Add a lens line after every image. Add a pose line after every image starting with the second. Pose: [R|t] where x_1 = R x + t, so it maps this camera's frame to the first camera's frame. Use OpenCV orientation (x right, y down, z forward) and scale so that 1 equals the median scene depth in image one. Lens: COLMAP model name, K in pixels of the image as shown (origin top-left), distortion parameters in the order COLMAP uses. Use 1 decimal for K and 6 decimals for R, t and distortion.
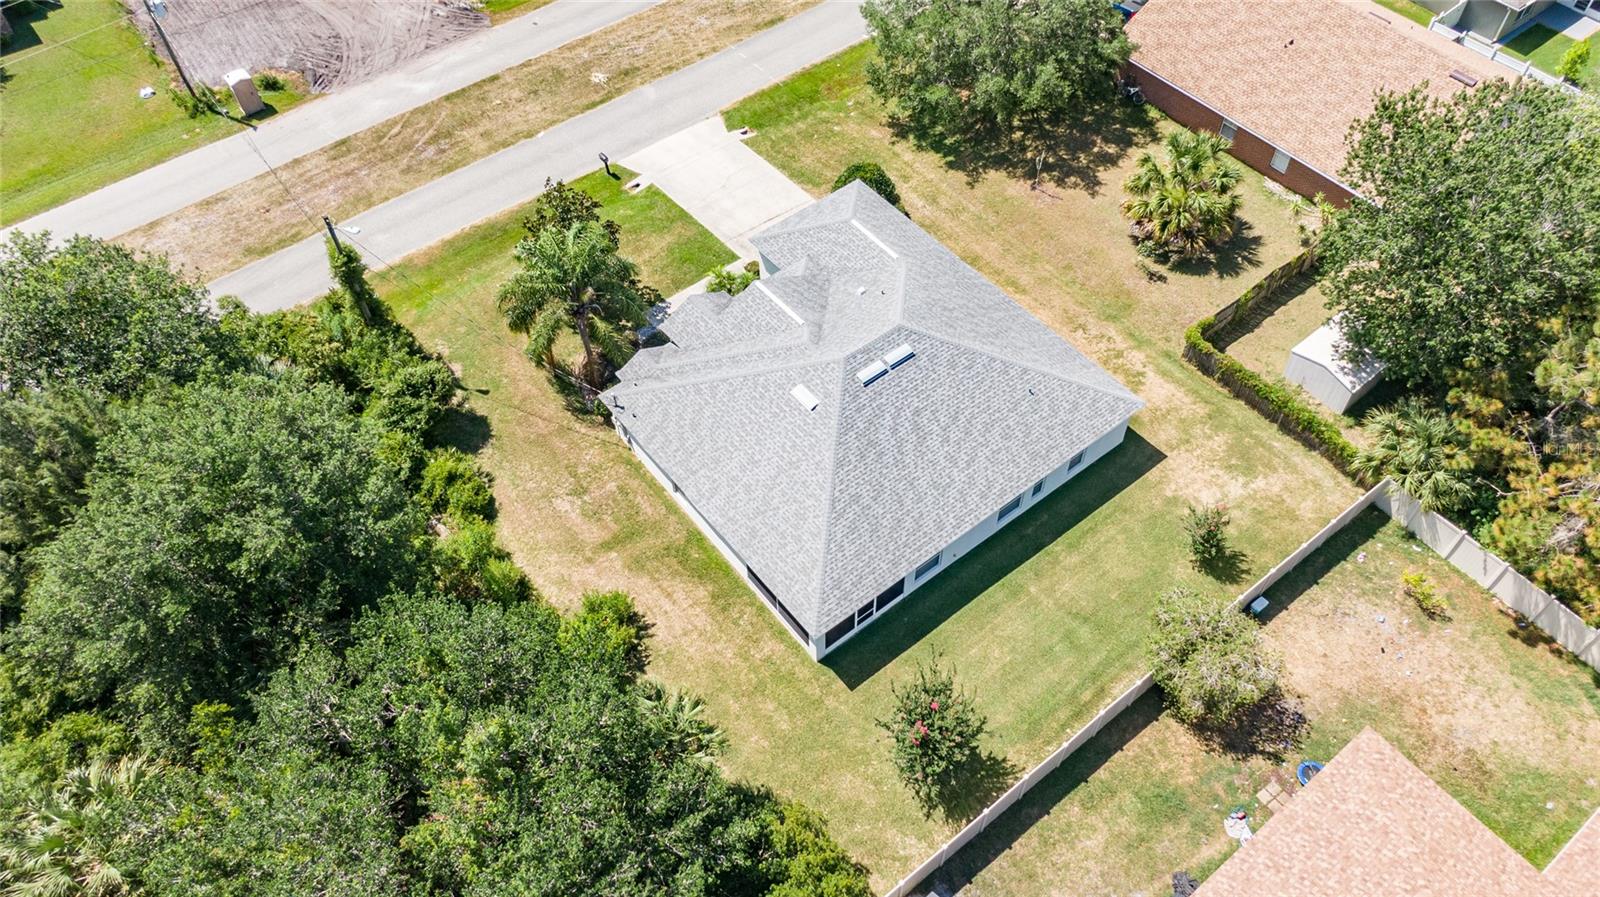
lens RADIAL K [[1146.9, 0, 805.0], [0, 1146.9, 448.3], [0, 0, 1]] dist [0.045937, -0.076021]
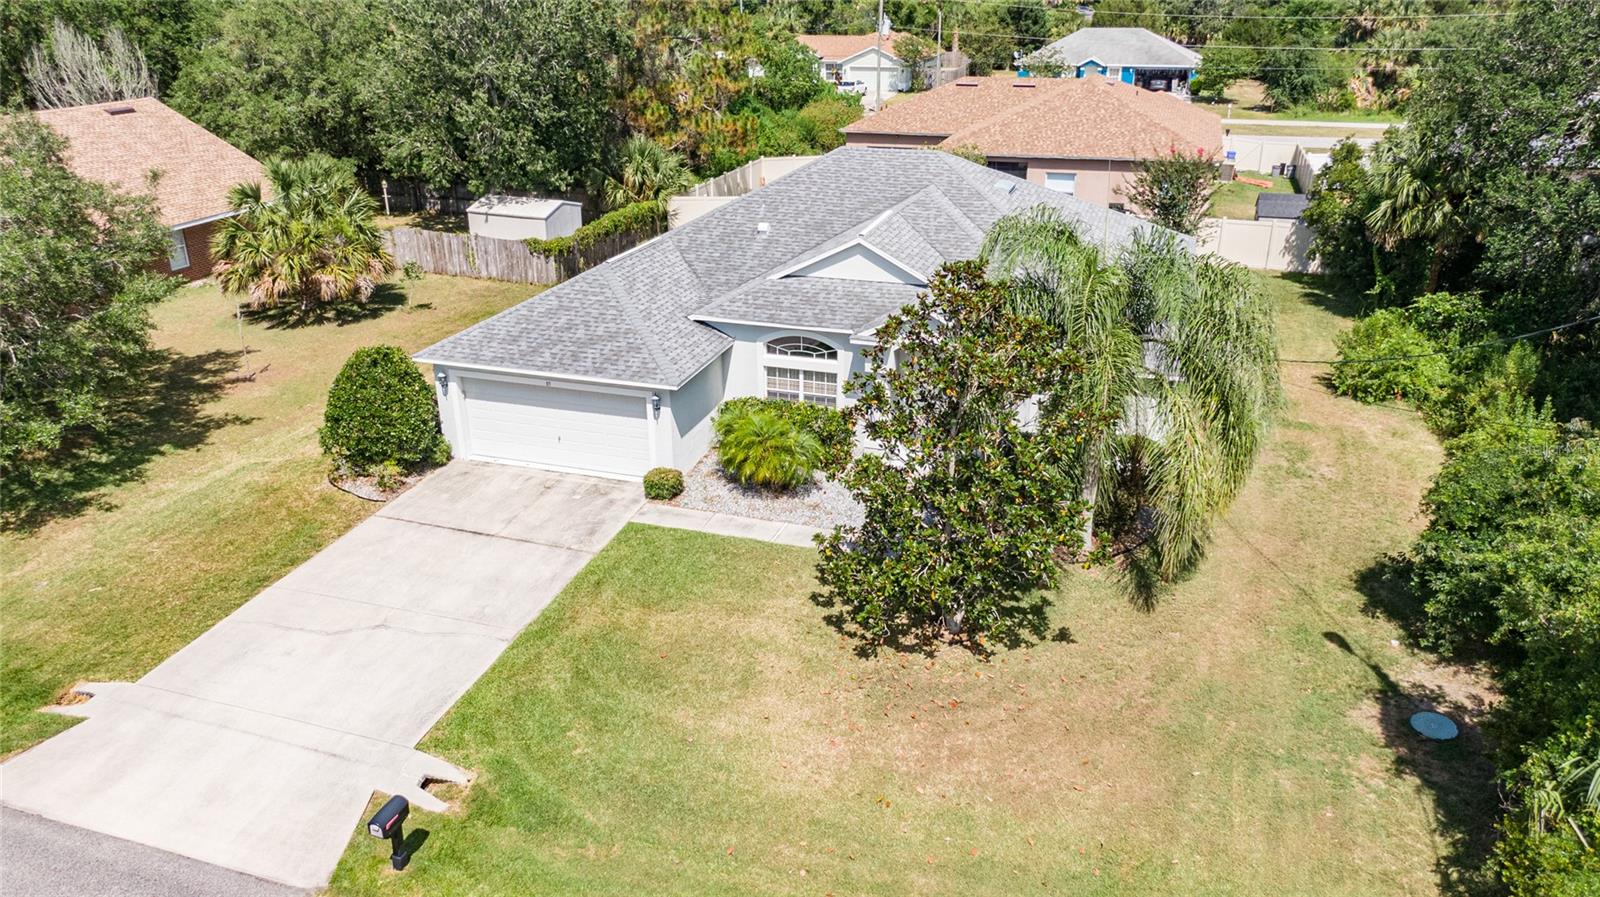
lens RADIAL K [[1146.9, 0, 805.0], [0, 1146.9, 448.3], [0, 0, 1]] dist [0.045937, -0.076021]
pose [[-0.558388, -0.300826, 0.773115, -0.391235], [0.664785, 0.395216, 0.633928, -0.378559], [-0.496250, 0.867933, -0.020699, 0.877507]]
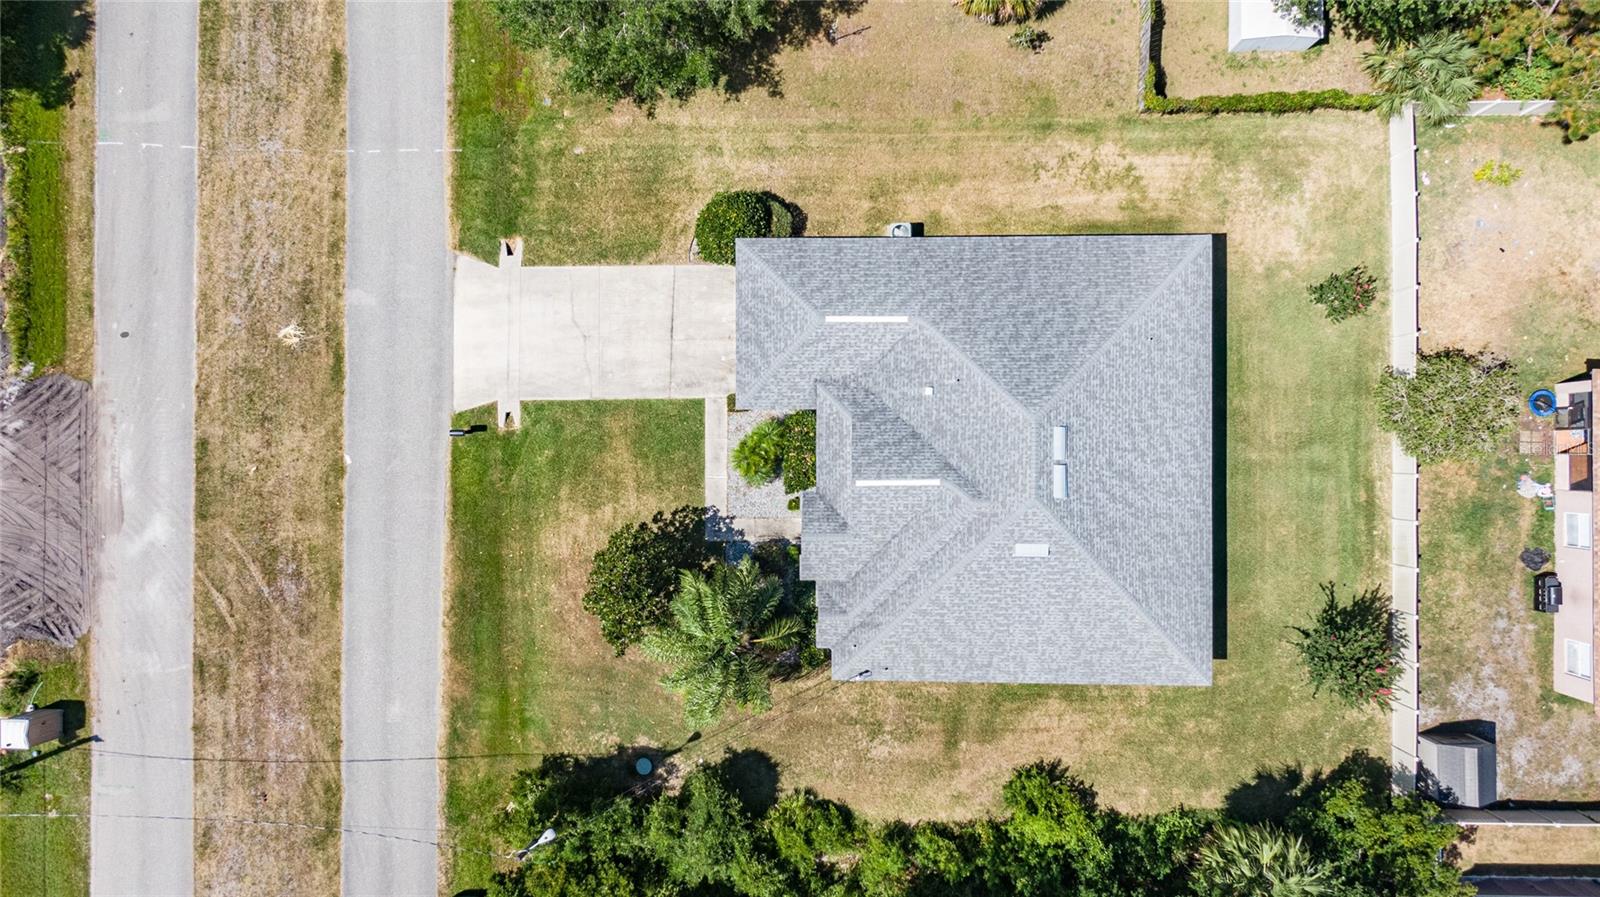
lens RADIAL K [[1146.9, 0, 805.0], [0, 1146.9, 448.3], [0, 0, 1]] dist [0.045937, -0.076021]
pose [[0.620217, -0.784430, -0.000049, -0.035737], [0.637742, 0.504200, 0.582295, -0.546049], [-0.456745, -0.361181, 0.812977, 0.245792]]
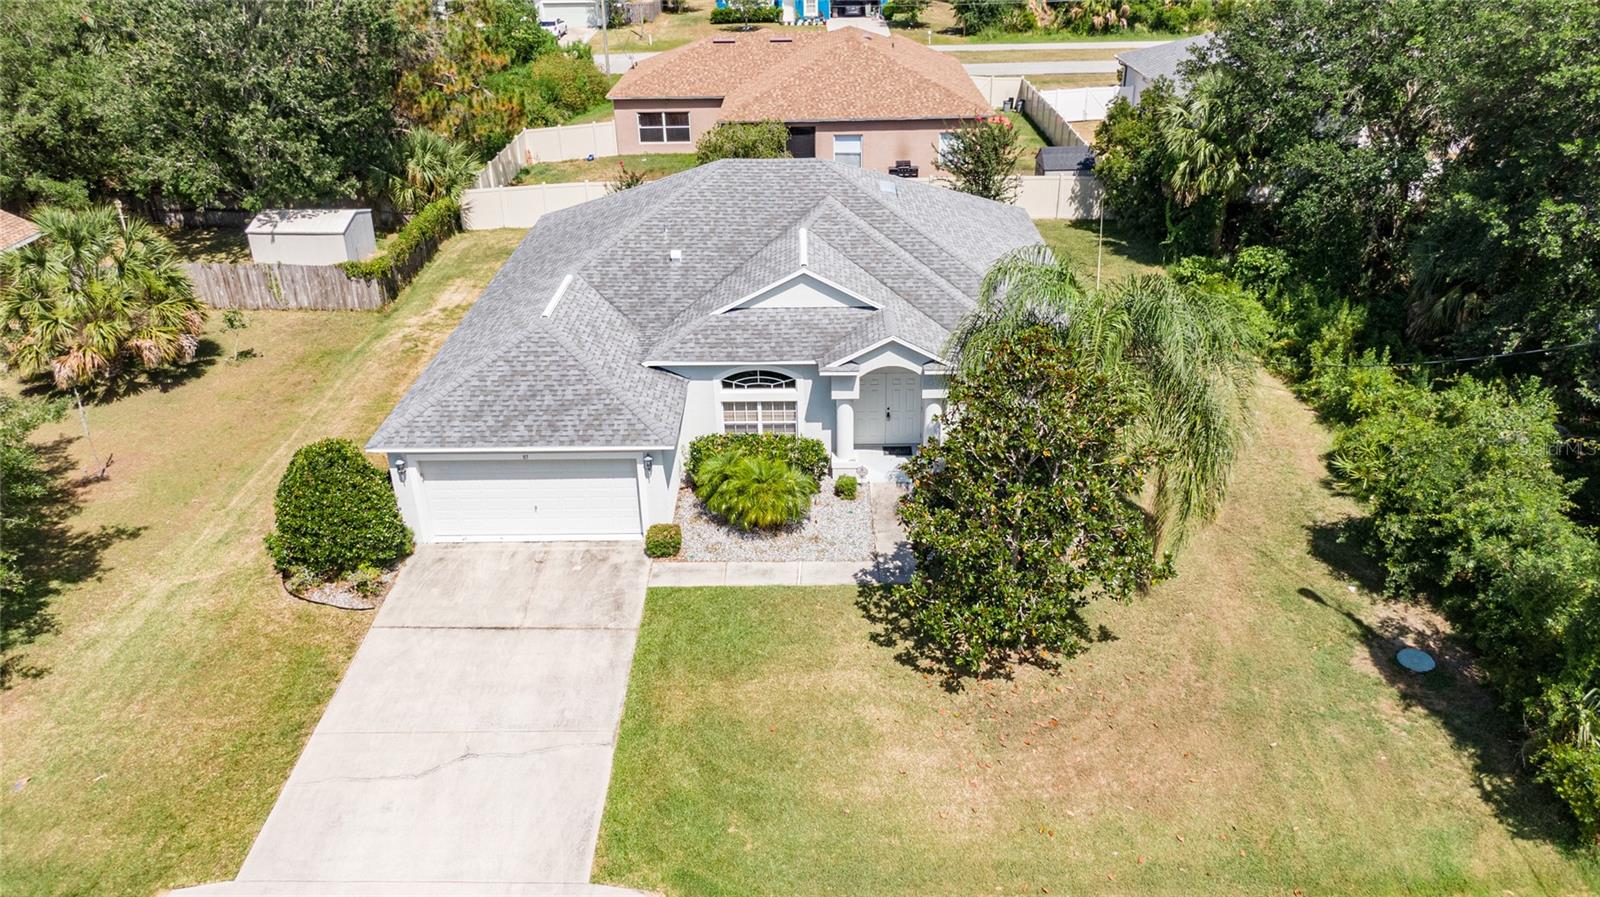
lens RADIAL K [[1146.9, 0, 805.0], [0, 1146.9, 448.3], [0, 0, 1]] dist [0.045937, -0.076021]
pose [[-0.781537, -0.258225, 0.567907, -0.312050], [0.510938, 0.257397, 0.820176, -0.469430], [-0.357968, 0.931164, -0.069228, 0.885012]]
